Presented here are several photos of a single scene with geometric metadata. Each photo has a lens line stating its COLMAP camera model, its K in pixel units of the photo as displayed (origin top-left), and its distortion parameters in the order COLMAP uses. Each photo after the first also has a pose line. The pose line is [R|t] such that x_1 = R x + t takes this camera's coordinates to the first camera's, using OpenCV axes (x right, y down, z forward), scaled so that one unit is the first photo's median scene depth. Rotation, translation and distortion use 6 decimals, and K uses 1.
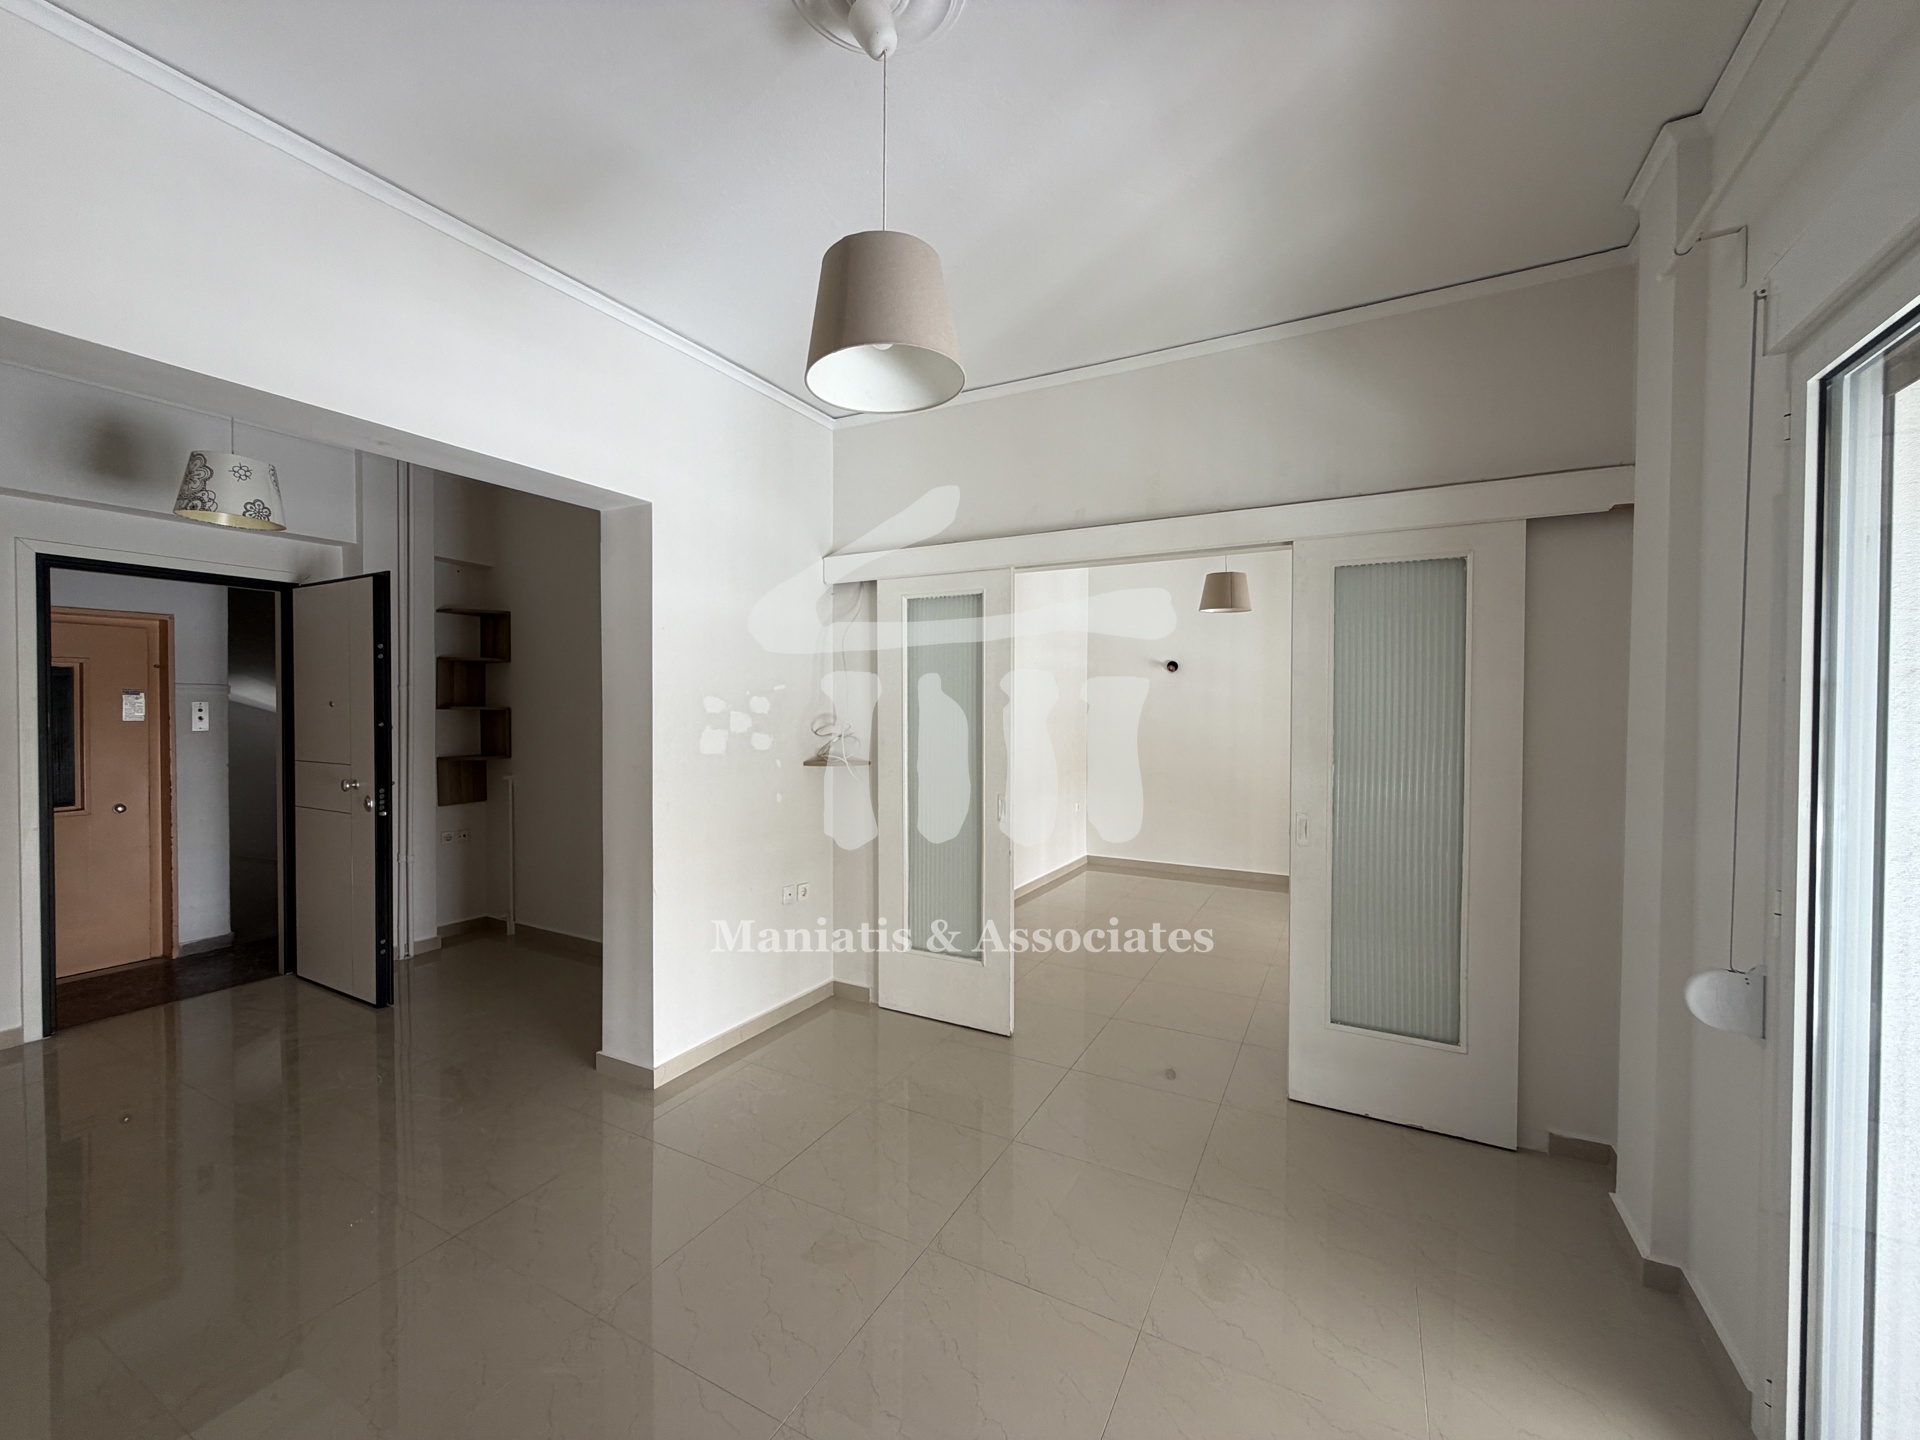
lens RADIAL K [[765.8, 0, 953.9], [0, 765.8, 722.4], [0, 0, 1]] dist [-0.000286, 0.000283]
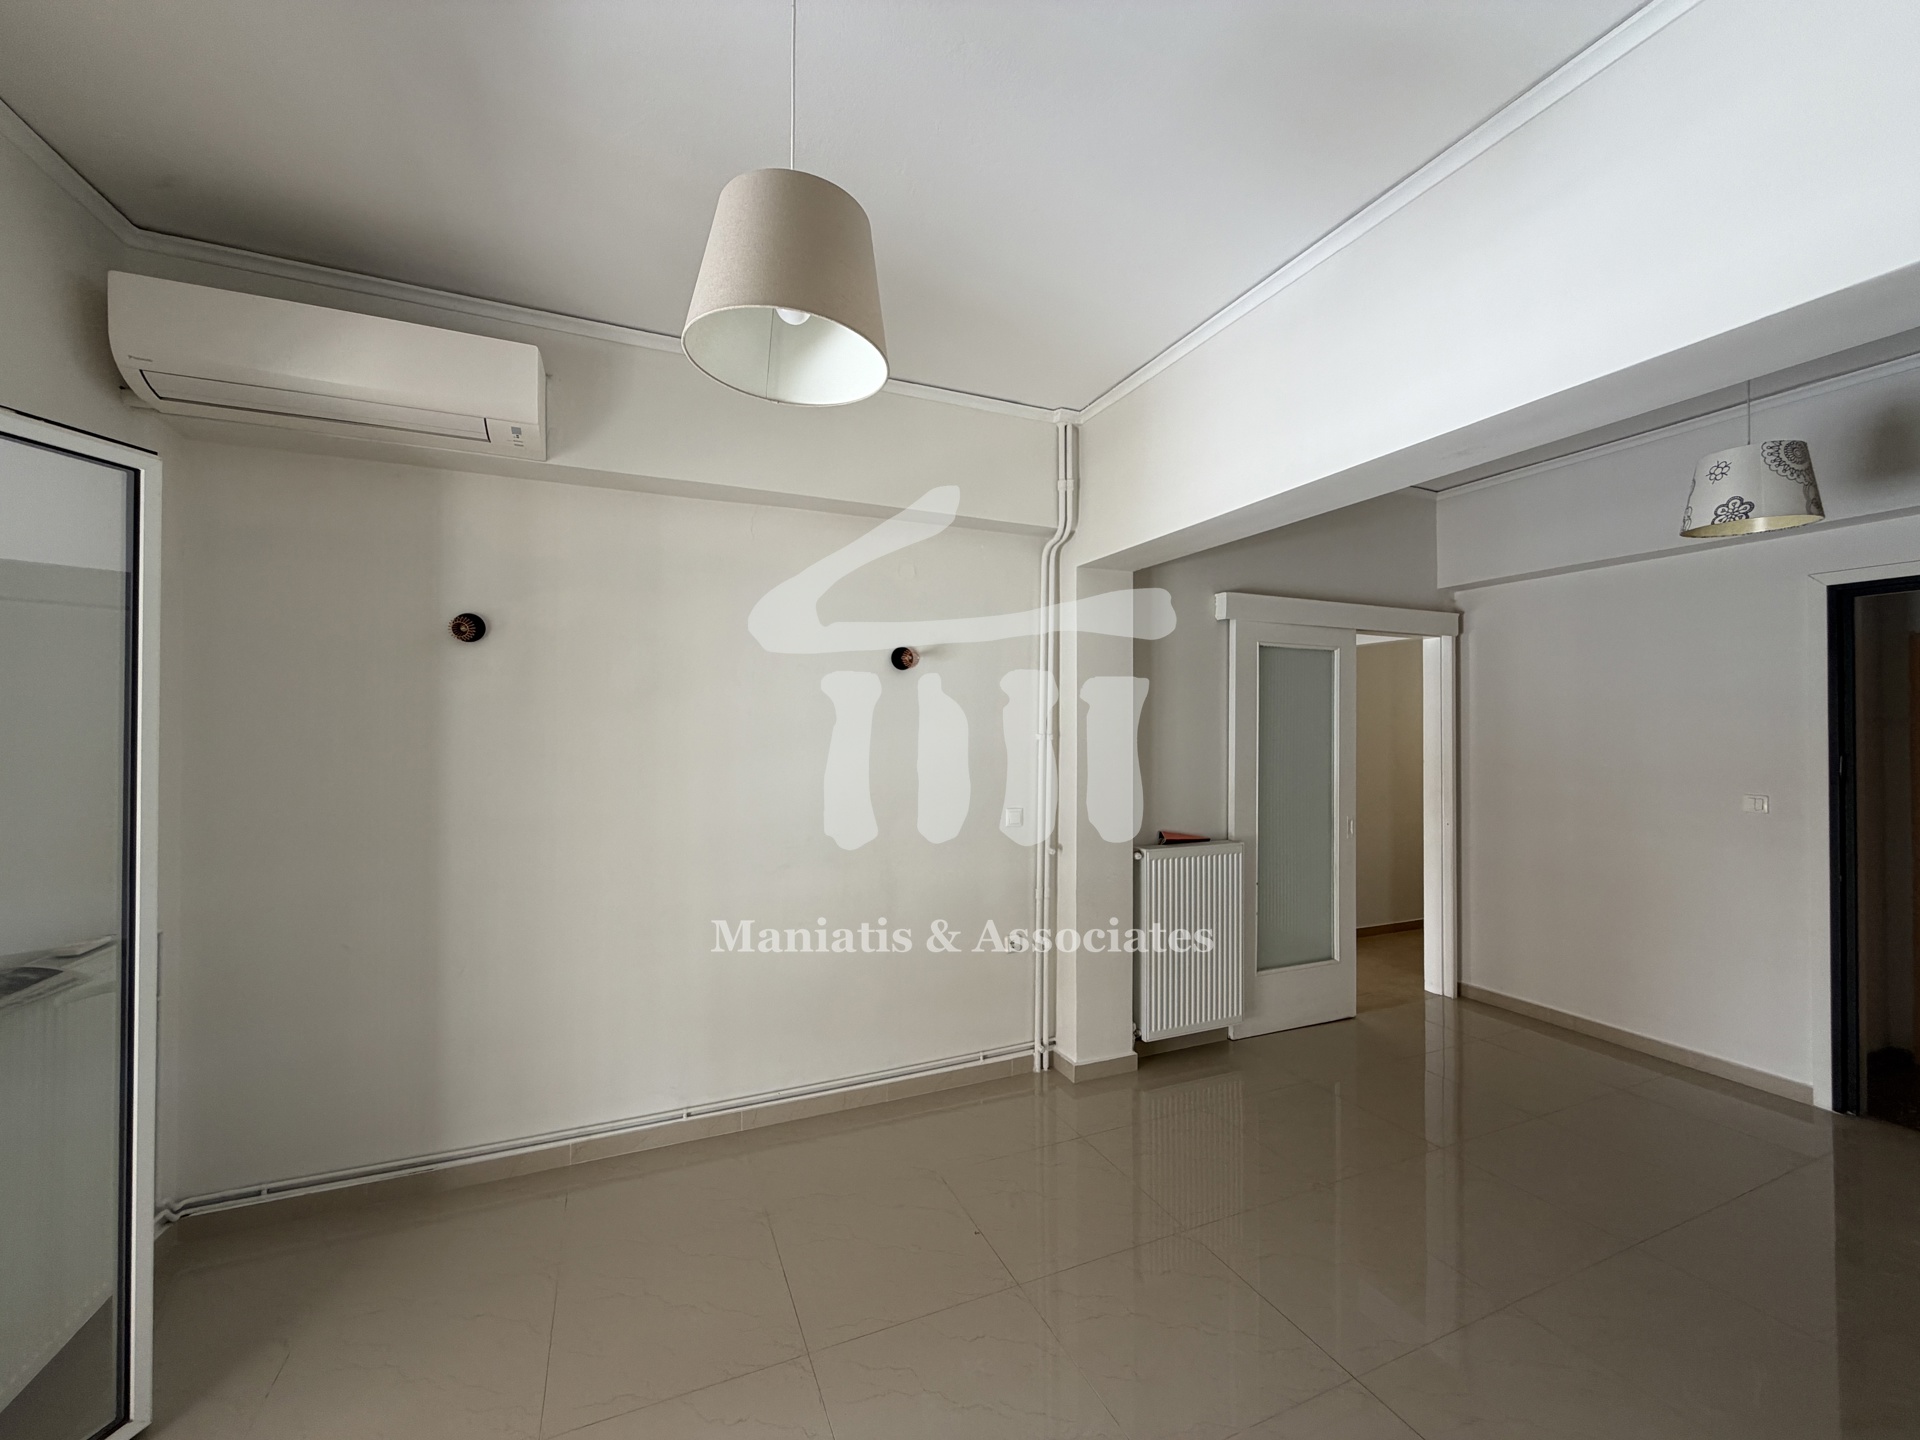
lens RADIAL K [[765.8, 0, 954.8], [0, 765.8, 720.8], [0, 0, 1]] dist [-0.000286, 0.000283]
pose [[-0.621928, -0.016130, -0.782908, 0.192503], [-0.020506, 0.999780, -0.004309, -0.029901], [0.782806, 0.013375, -0.622122, 0.733896]]
